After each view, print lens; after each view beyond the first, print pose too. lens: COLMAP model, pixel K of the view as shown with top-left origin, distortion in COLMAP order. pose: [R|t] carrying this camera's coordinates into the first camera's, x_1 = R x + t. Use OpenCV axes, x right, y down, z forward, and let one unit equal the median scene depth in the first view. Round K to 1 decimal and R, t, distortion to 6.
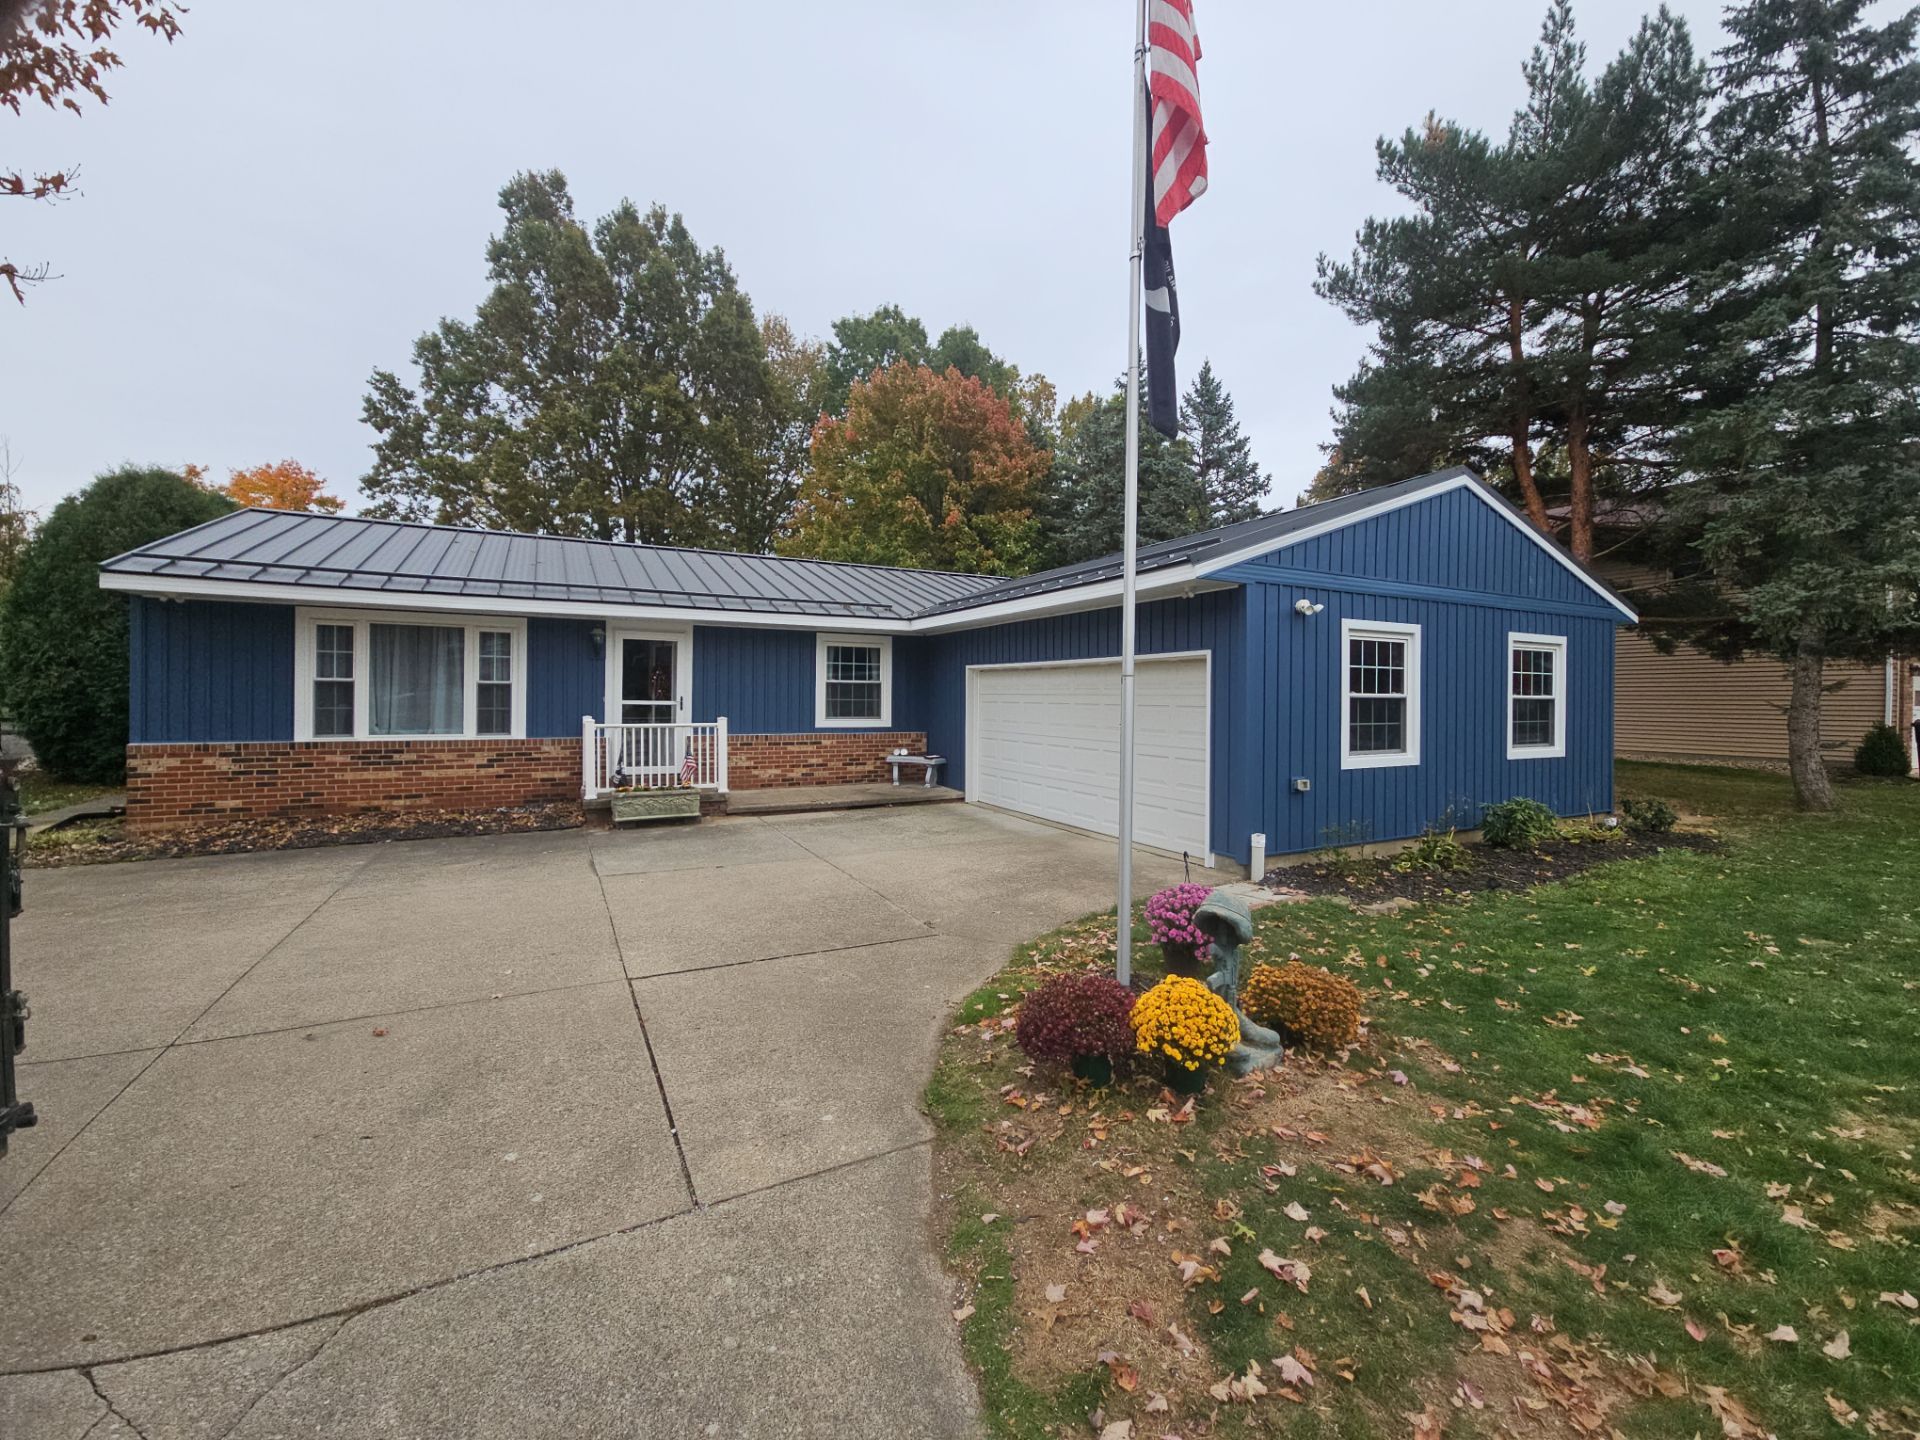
lens RADIAL K [[788.3, 0, 965.8], [0, 788.3, 698.7], [0, 0, 1]] dist [0.007770, -0.005079]
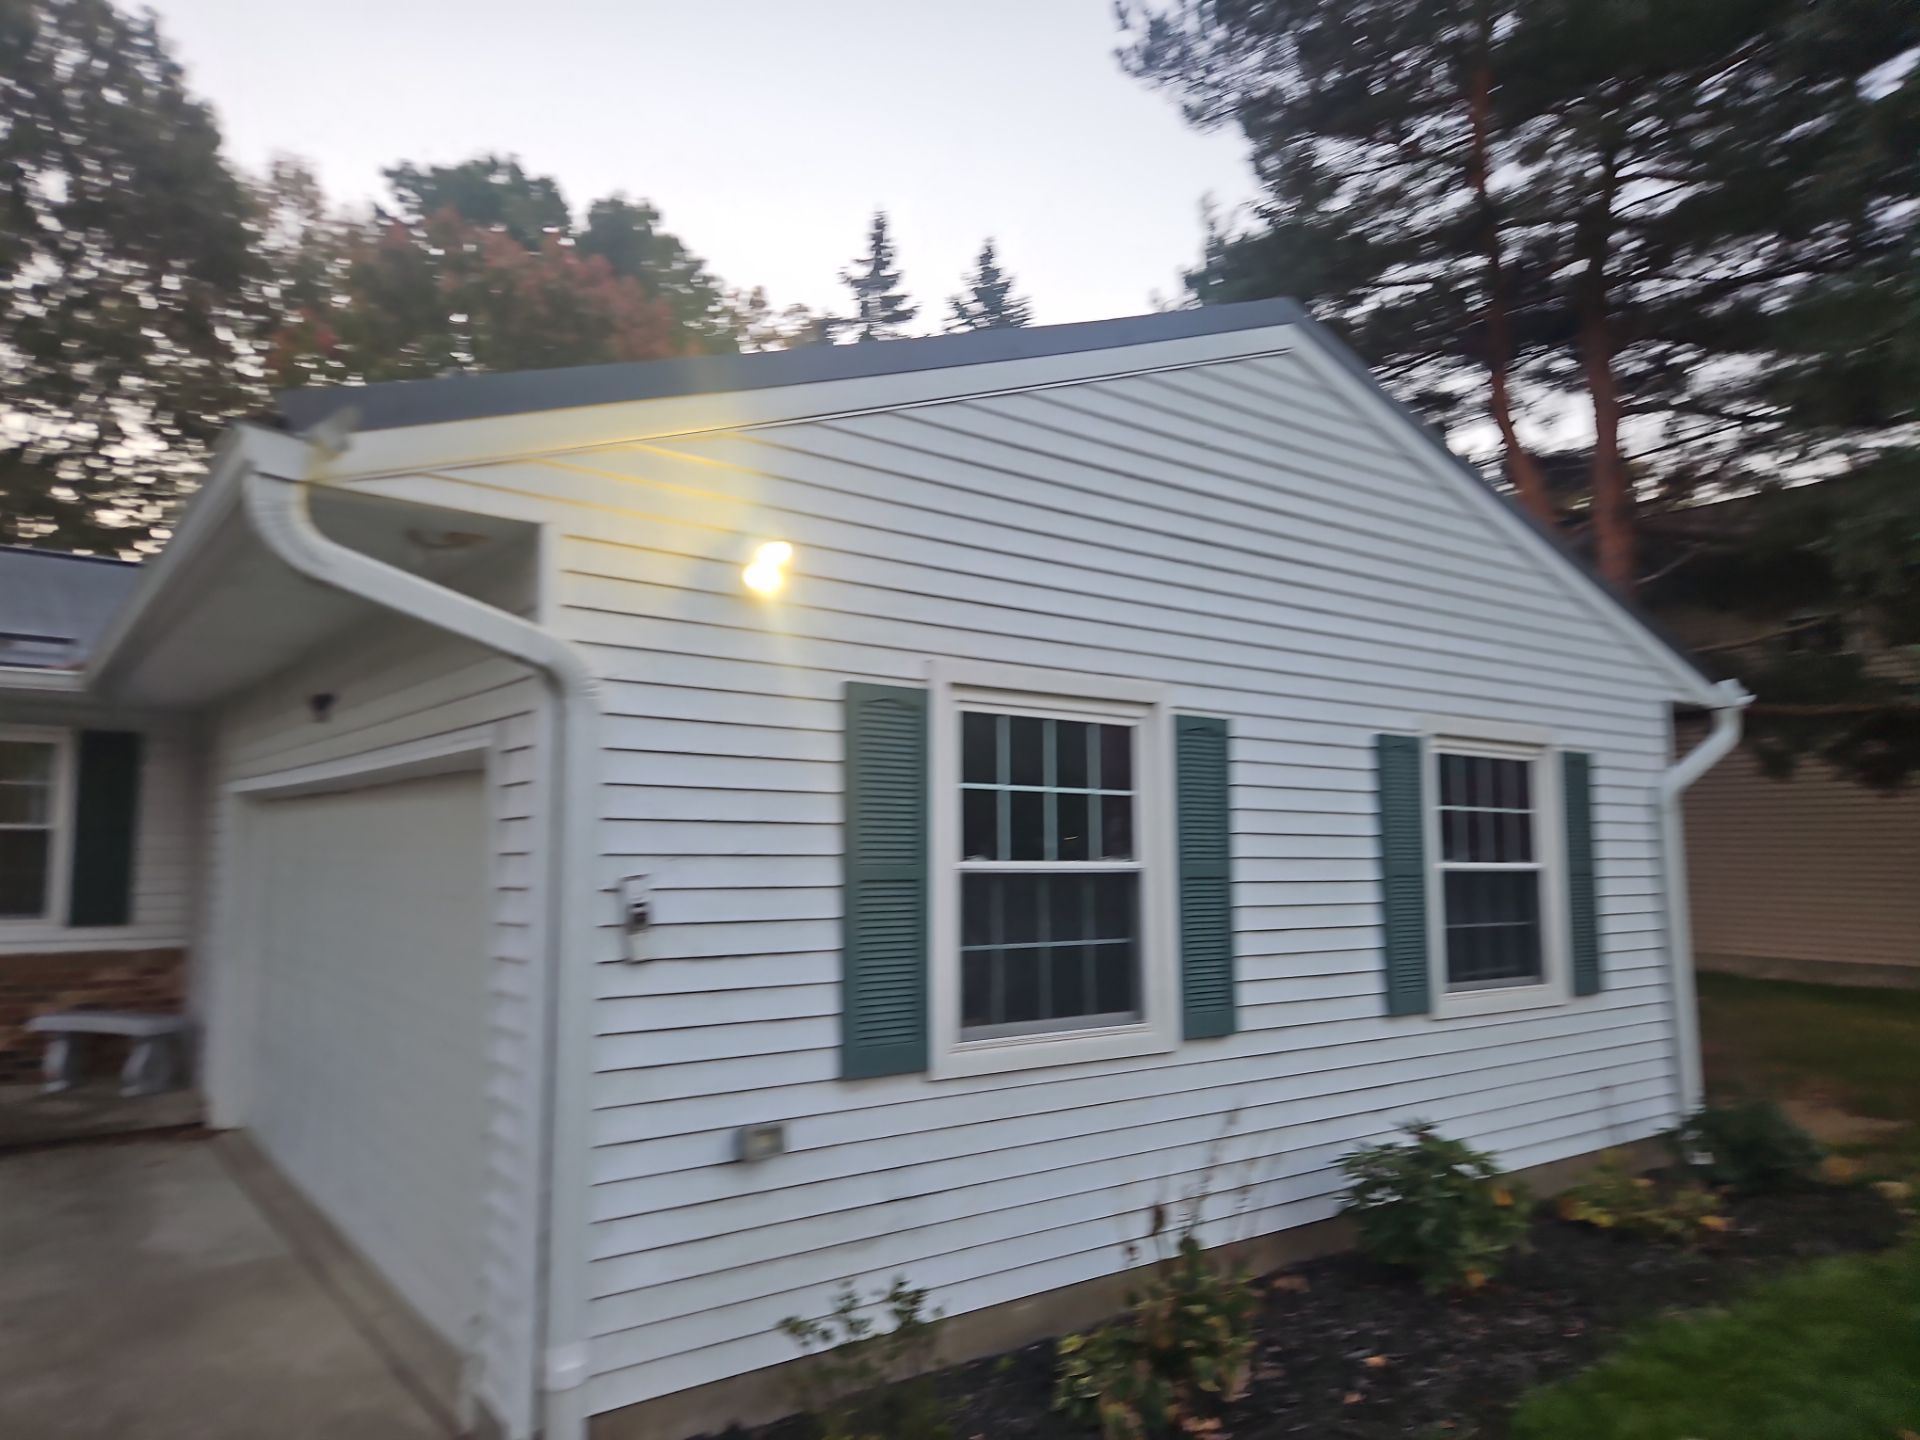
lens RADIAL K [[1307.7, 0, 924.3], [0, 1307.7, 725.4], [0, 0, 1]] dist [0.047939, -0.022715]
pose [[0.989141, 0.012783, 0.146413, 0.242747], [0.001491, 0.995287, -0.096964, -0.006901], [-0.146963, 0.096130, 0.984460, 0.265129]]
